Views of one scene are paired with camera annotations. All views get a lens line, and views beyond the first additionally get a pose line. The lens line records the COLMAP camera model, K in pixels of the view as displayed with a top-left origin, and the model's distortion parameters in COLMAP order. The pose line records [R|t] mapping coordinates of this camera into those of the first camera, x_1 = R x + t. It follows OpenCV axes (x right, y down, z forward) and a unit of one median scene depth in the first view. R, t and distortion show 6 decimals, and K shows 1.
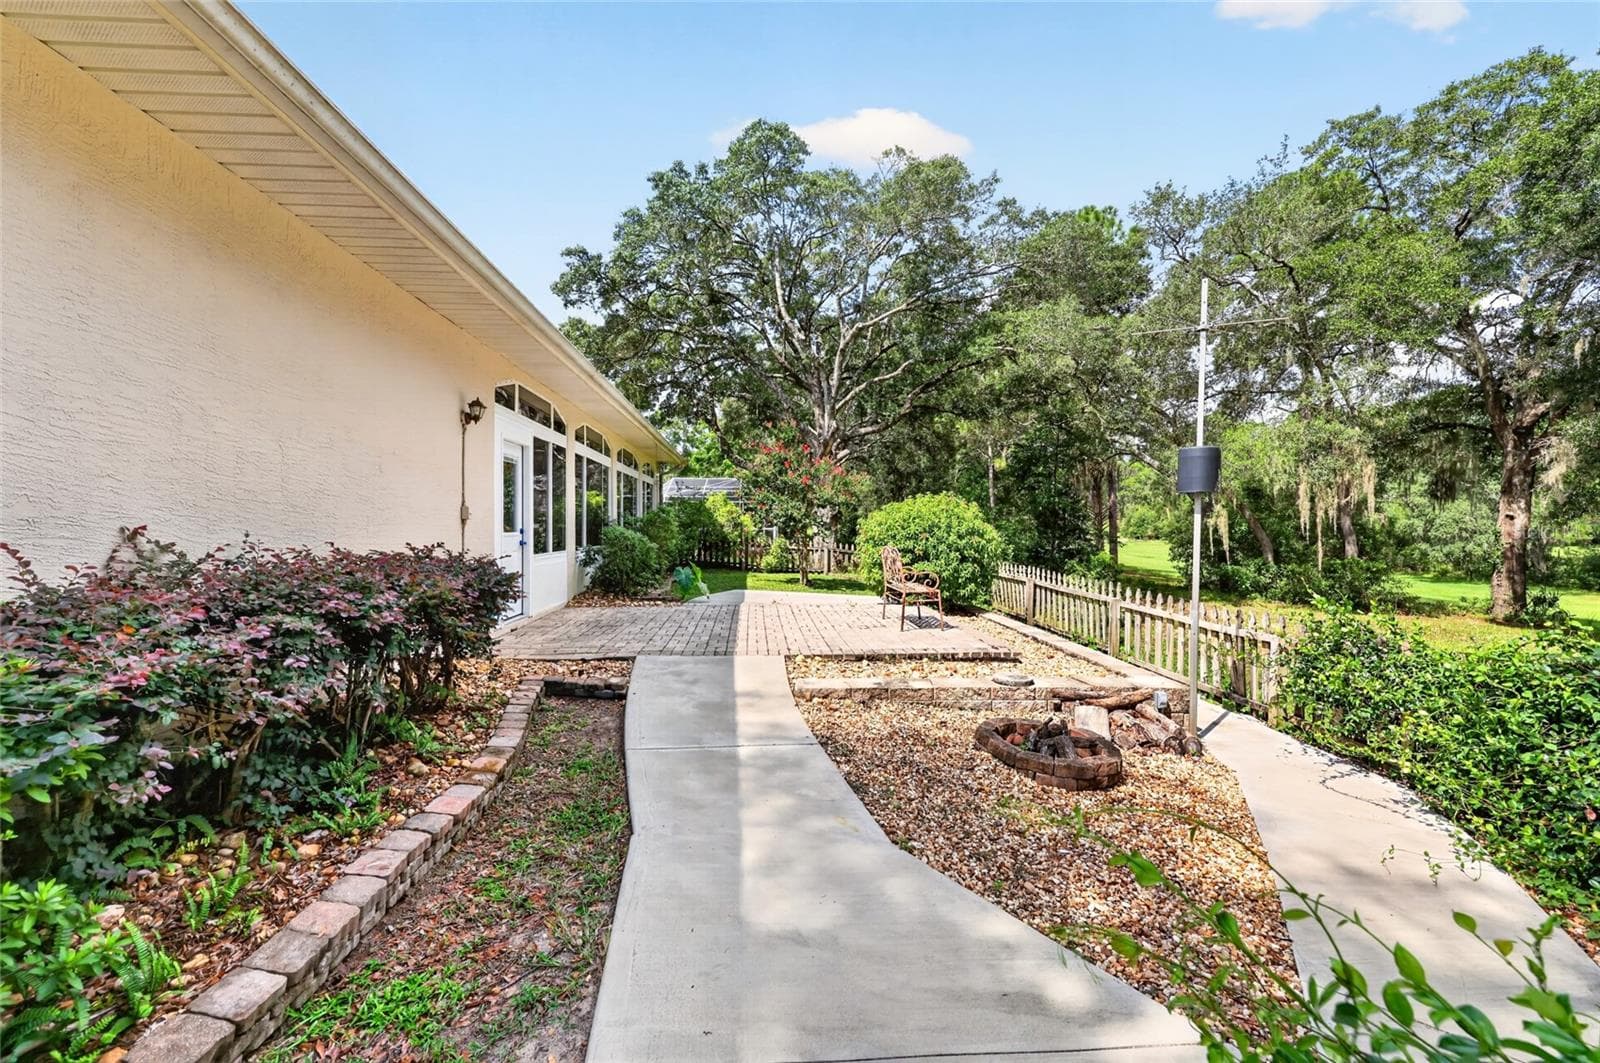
lens RADIAL K [[619.7, 0, 800.0], [0, 619.7, 531.5], [0, 0, 1]] dist [-0.001300, 0.000153]
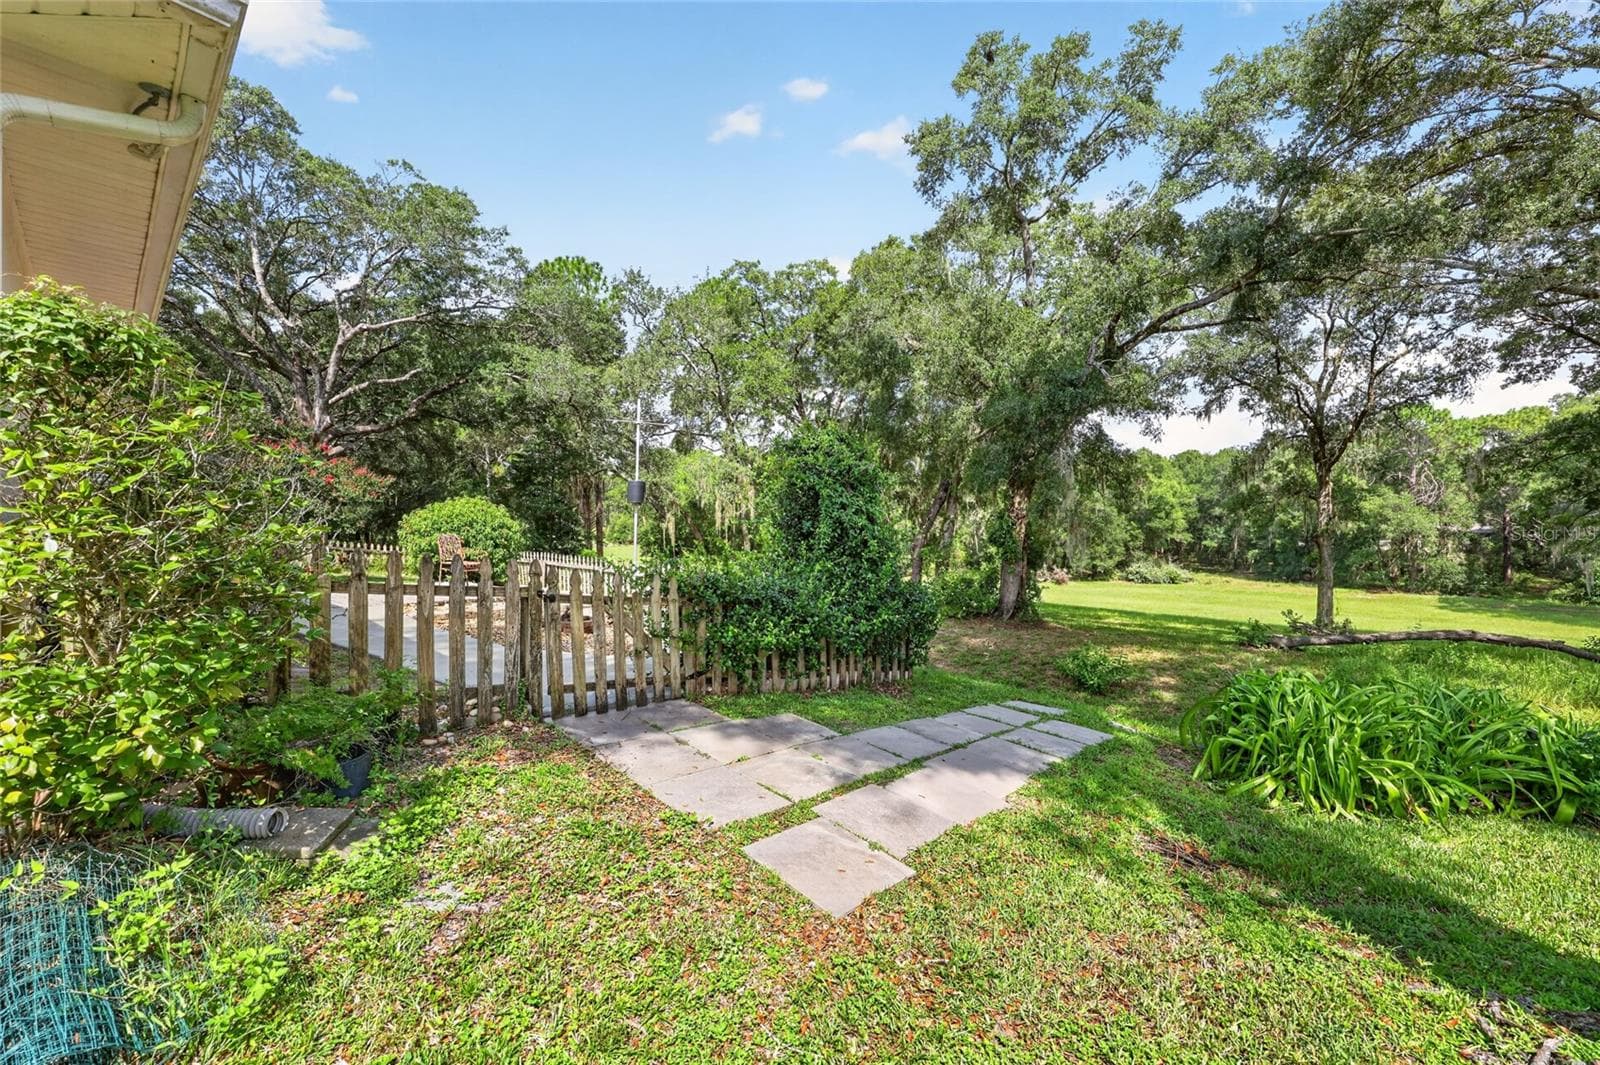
lens RADIAL K [[619.7, 0, 800.0], [0, 619.7, 532.5], [0, 0, 1]] dist [-0.001300, 0.000153]
pose [[0.710764, 0.004641, 0.703415, -0.096771], [0.001712, 0.999964, -0.008328, 0.011930], [-0.703428, 0.007124, 0.710731, -0.196271]]
